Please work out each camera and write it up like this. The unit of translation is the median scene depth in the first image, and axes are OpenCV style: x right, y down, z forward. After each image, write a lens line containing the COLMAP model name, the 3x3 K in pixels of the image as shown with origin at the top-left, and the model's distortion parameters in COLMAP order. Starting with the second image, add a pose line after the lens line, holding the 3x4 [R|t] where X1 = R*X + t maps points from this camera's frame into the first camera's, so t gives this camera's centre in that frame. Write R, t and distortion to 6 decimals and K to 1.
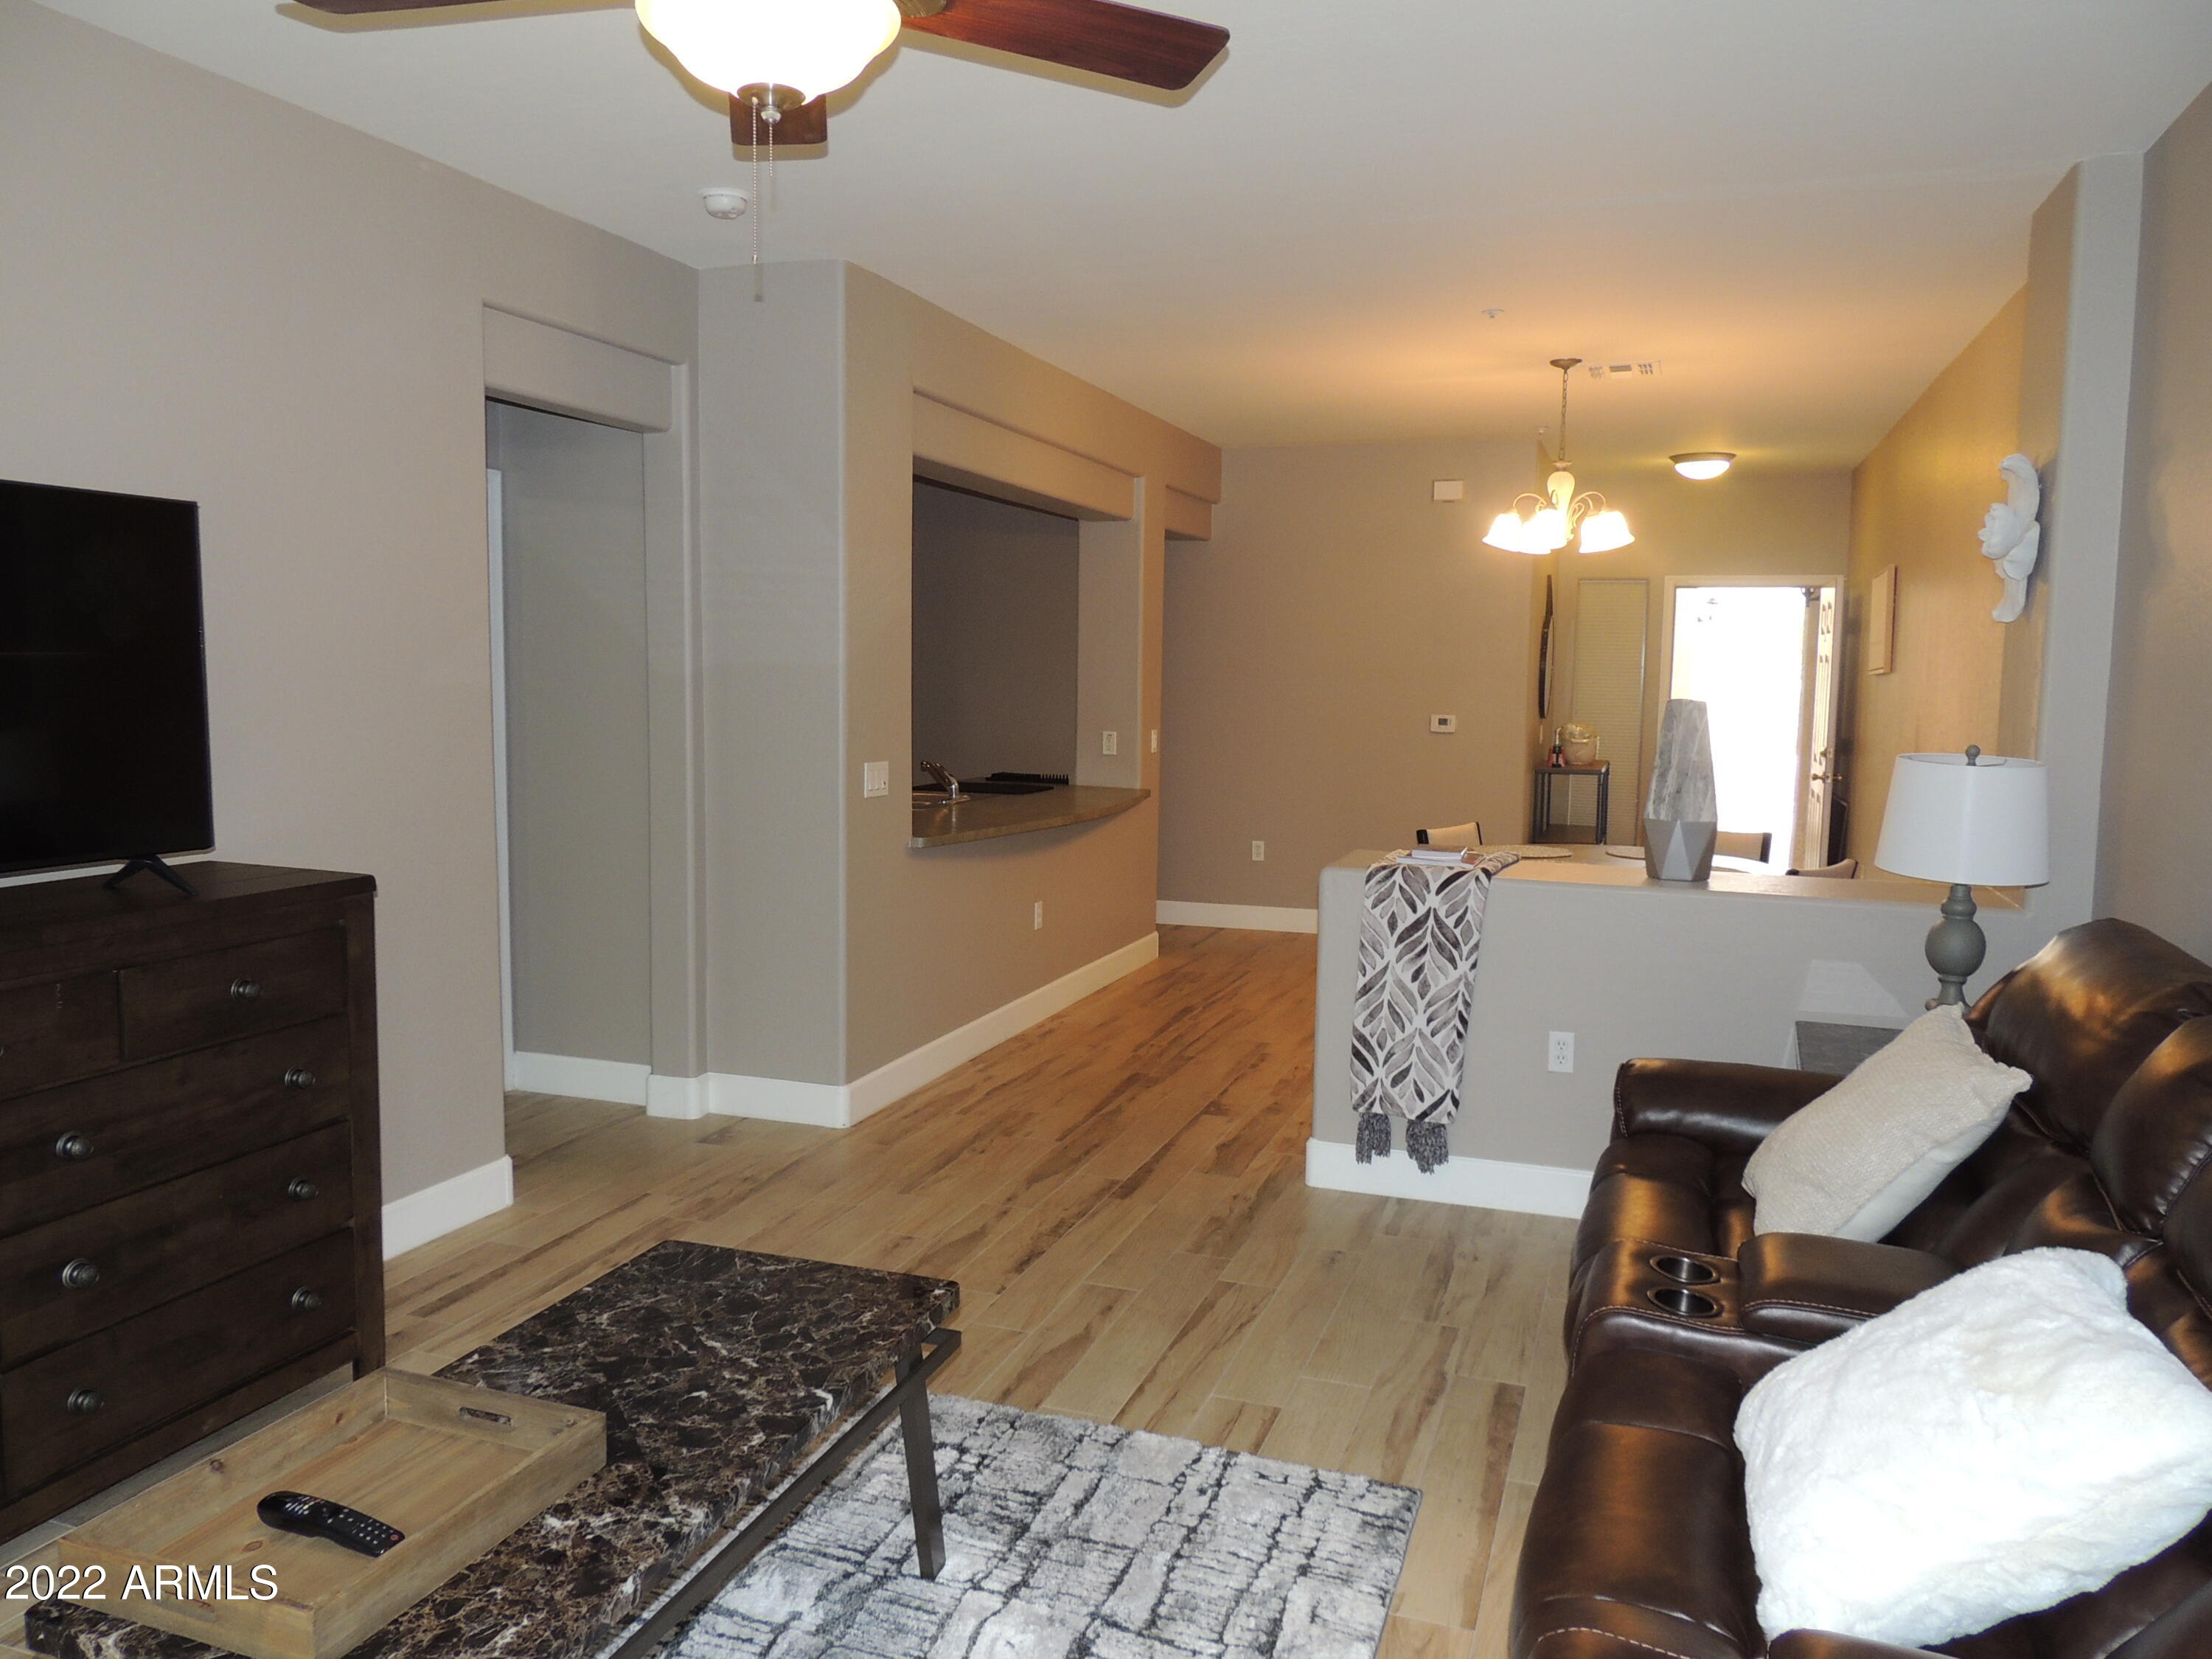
lens RADIAL K [[1575.3, 0, 1108.8], [0, 1575.3, 820.4], [0, 0, 1]] dist [-0.020324, 0.010031]
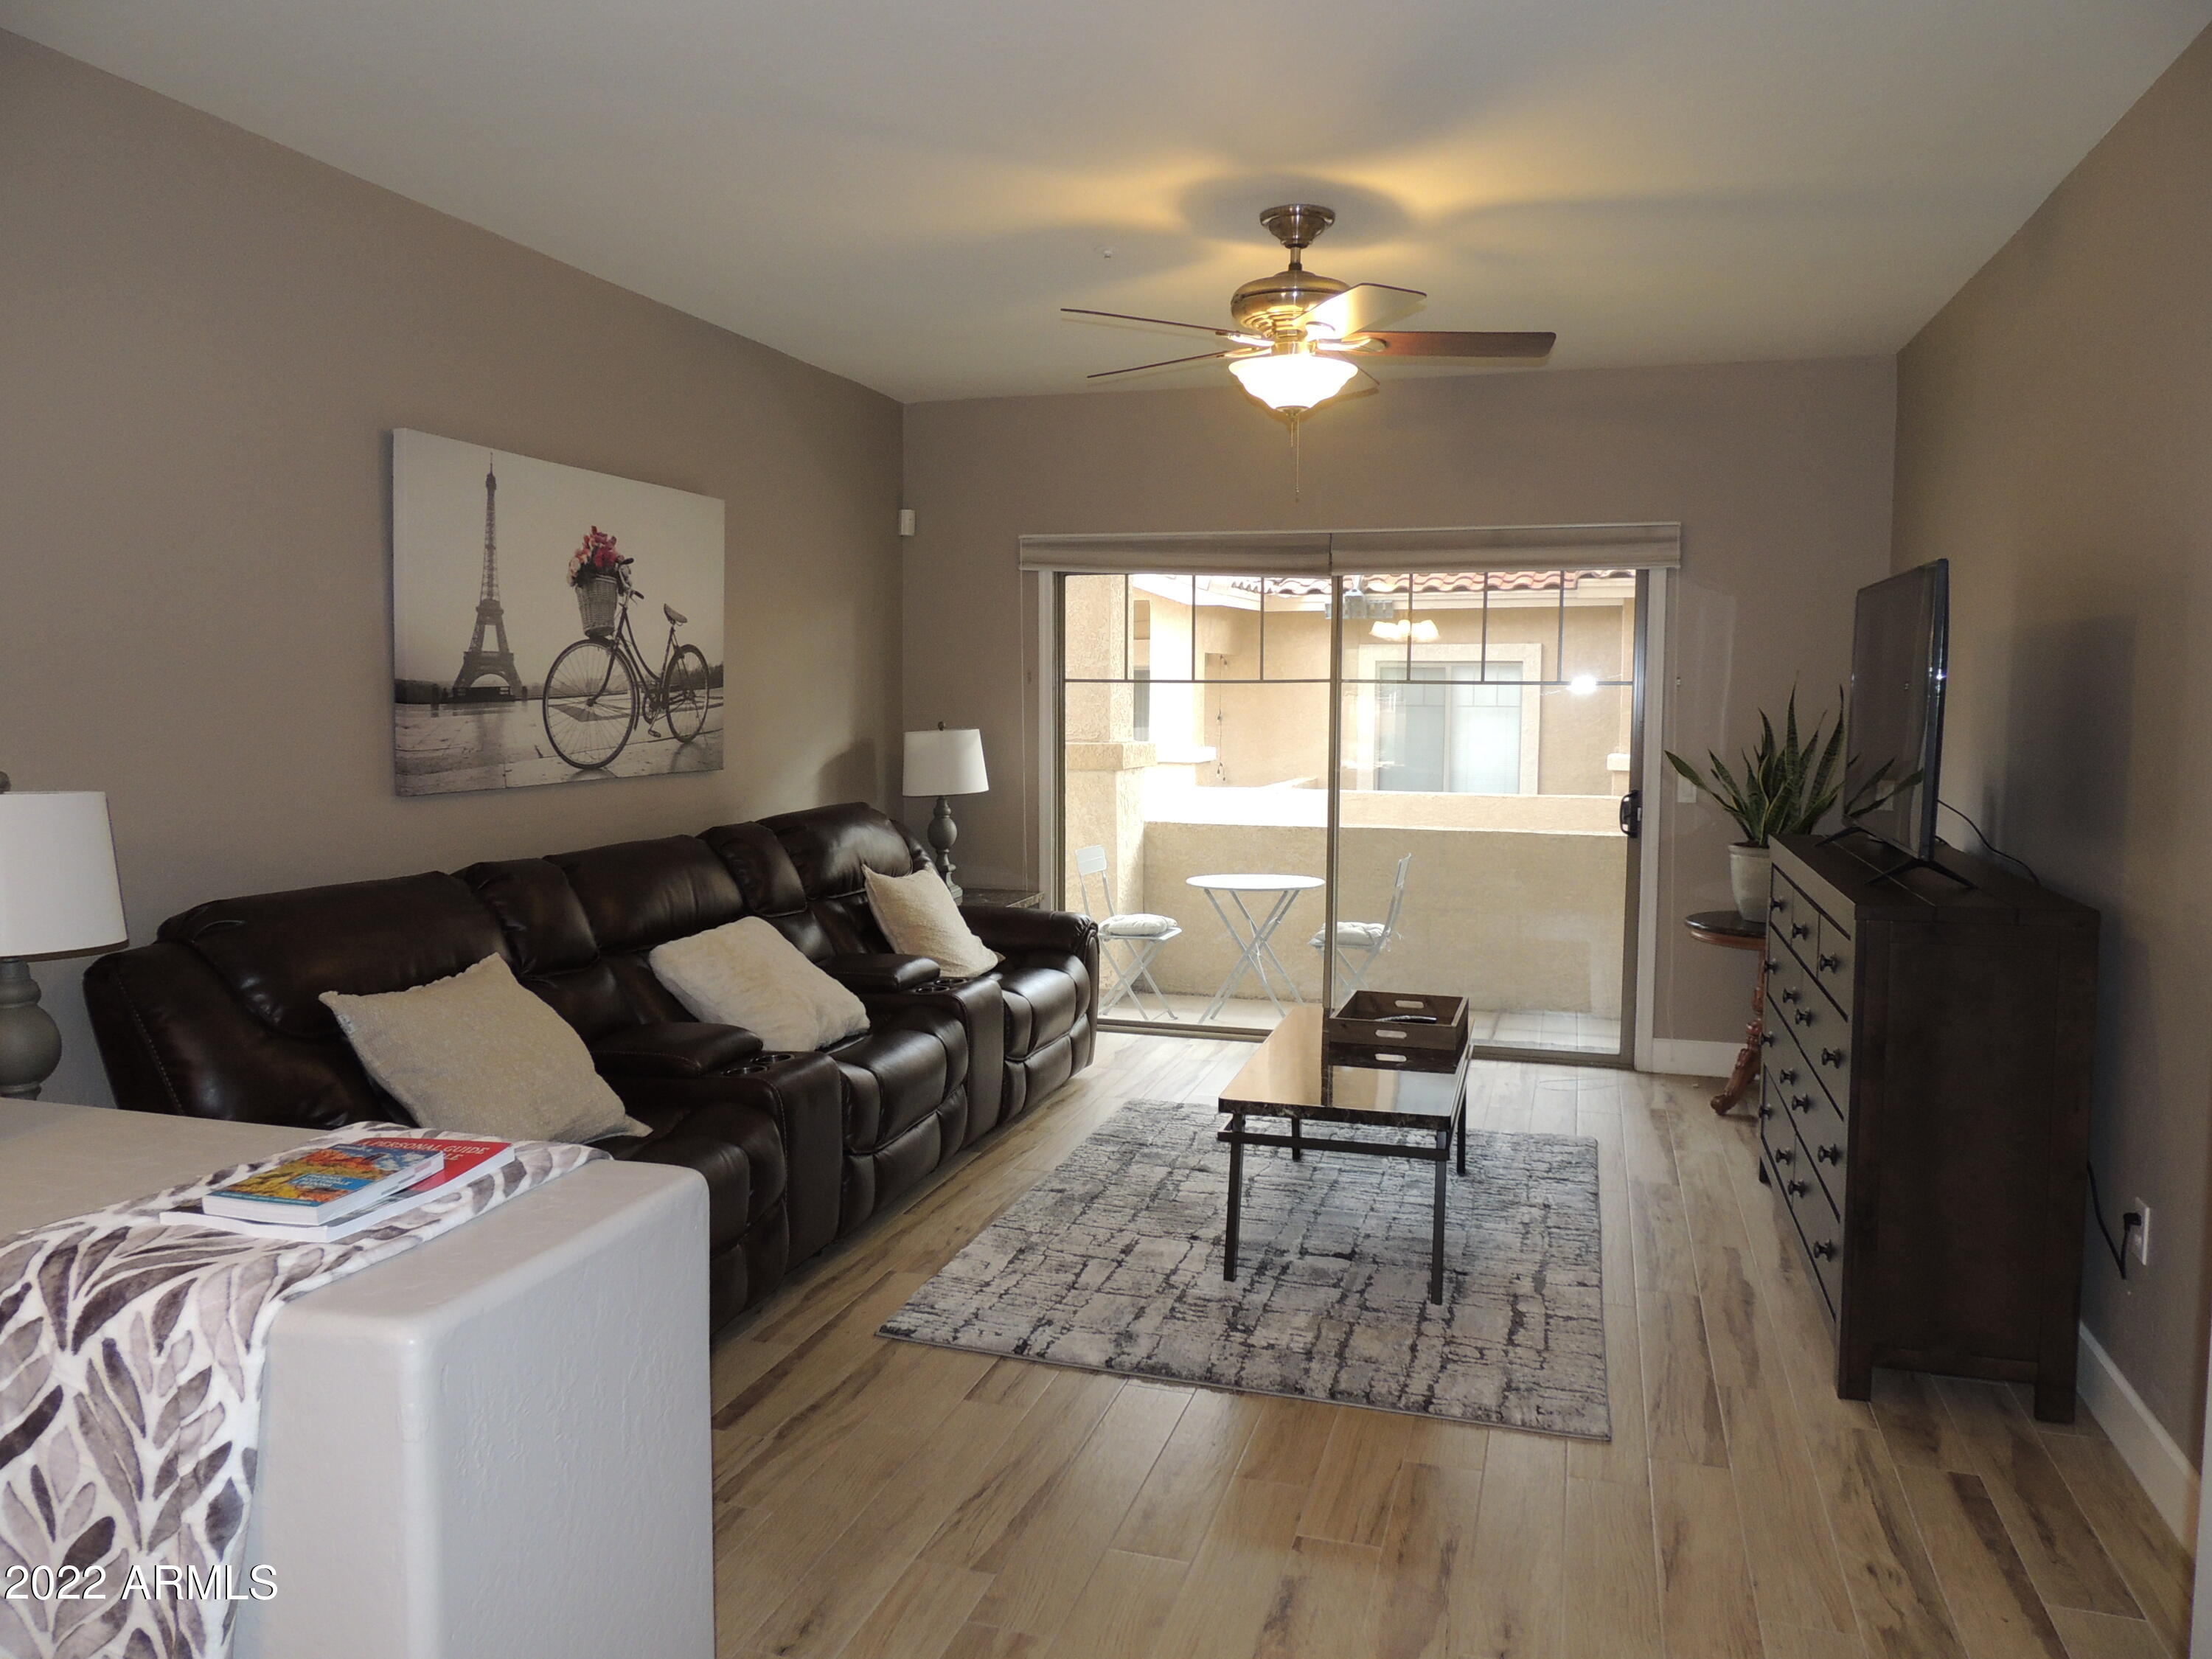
lens RADIAL K [[1575.3, 0, 1108.8], [0, 1575.3, 820.4], [0, 0, 1]] dist [-0.020324, 0.010031]
pose [[-0.998611, -0.015691, -0.050307, 0.076805], [-0.024477, 0.983526, 0.179104, -0.200721], [0.046668, 0.180086, -0.982543, 2.067541]]
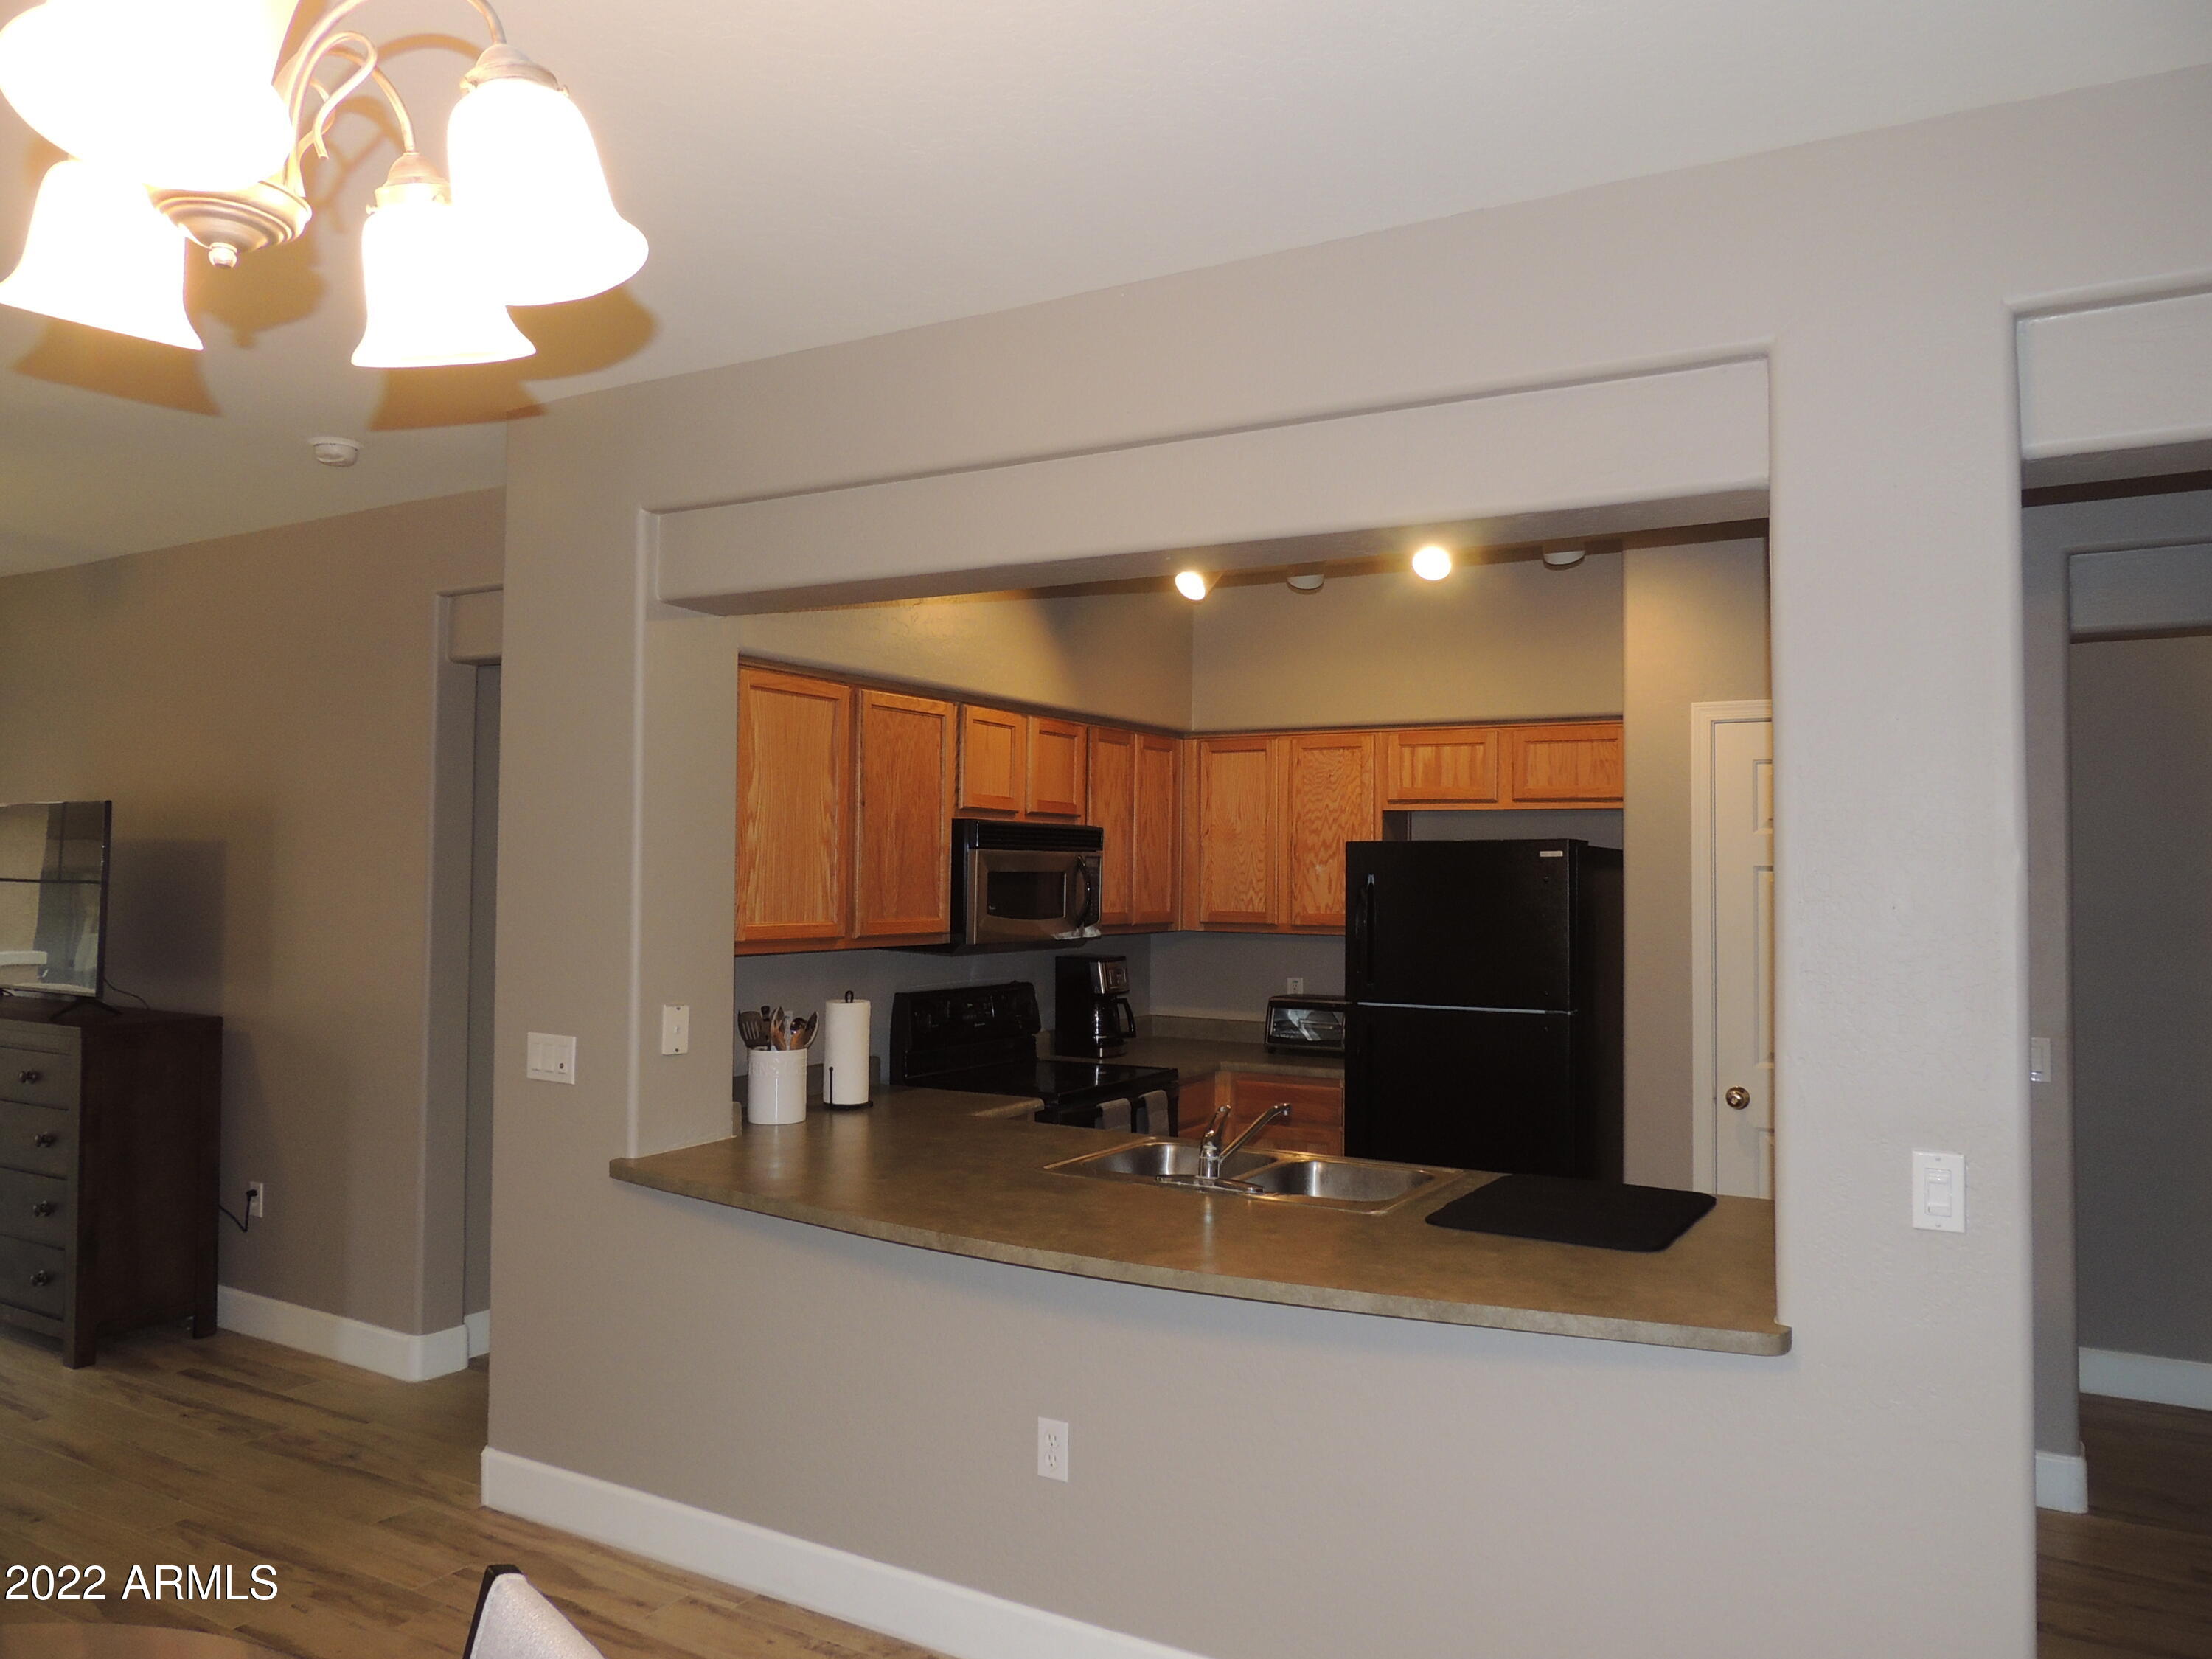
lens RADIAL K [[1575.3, 0, 1108.8], [0, 1575.3, 820.4], [0, 0, 1]] dist [-0.020324, 0.010031]
pose [[-0.189728, -0.051250, -0.980498, 0.906242], [-0.108009, 0.993665, -0.031038, -0.241853], [0.975878, 0.100014, -0.194061, 2.375636]]
